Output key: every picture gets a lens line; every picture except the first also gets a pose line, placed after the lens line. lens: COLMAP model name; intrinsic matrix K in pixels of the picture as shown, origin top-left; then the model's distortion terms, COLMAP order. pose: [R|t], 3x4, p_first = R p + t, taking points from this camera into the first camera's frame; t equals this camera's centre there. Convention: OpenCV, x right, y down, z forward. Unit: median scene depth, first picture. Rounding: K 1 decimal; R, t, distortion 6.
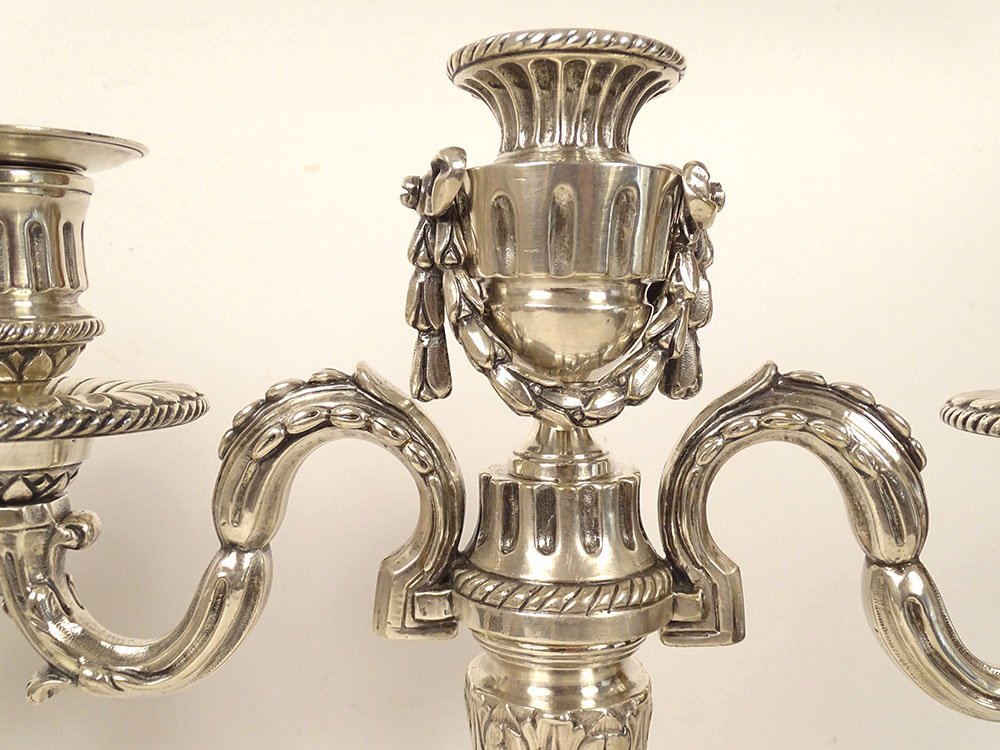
lens RADIAL K [[1070.4, 0, 518.1], [0, 1070.4, 374.4], [0, 0, 1]] dist [0.014062, 0.003637]
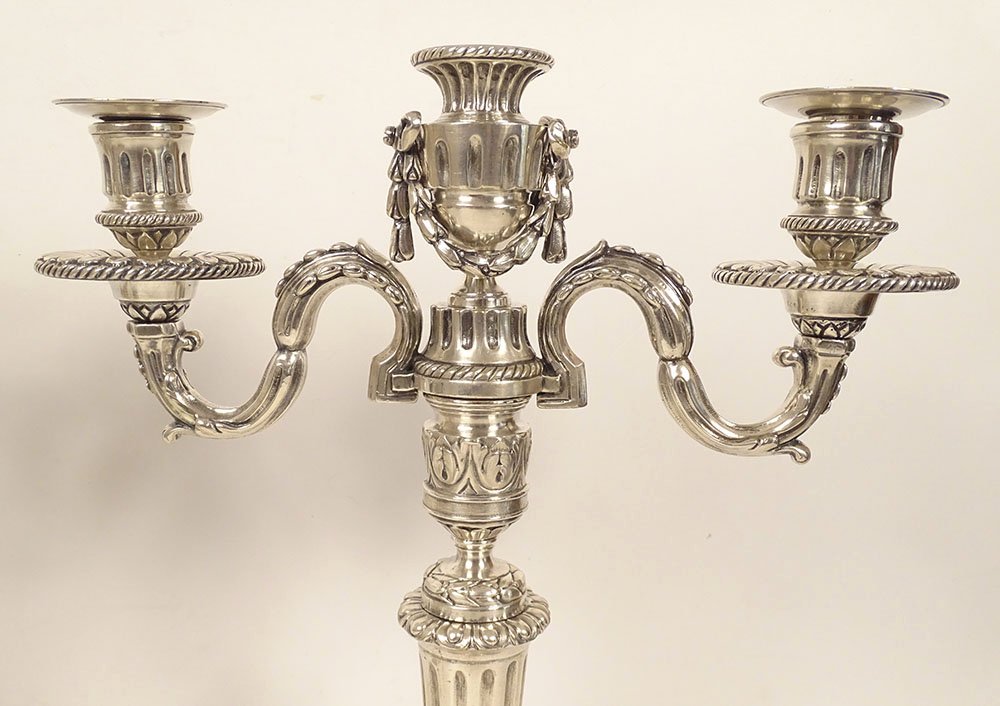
lens RADIAL K [[1057.6, 0, 470.7], [0, 1057.6, 392.4], [0, 0, 1]] dist [0.000425, 0.024665]
pose [[0.999488, 0.010722, -0.030155, 0.081696], [-0.007306, 0.993773, 0.111188, 0.044220], [0.031159, -0.110911, 0.993342, -0.691406]]
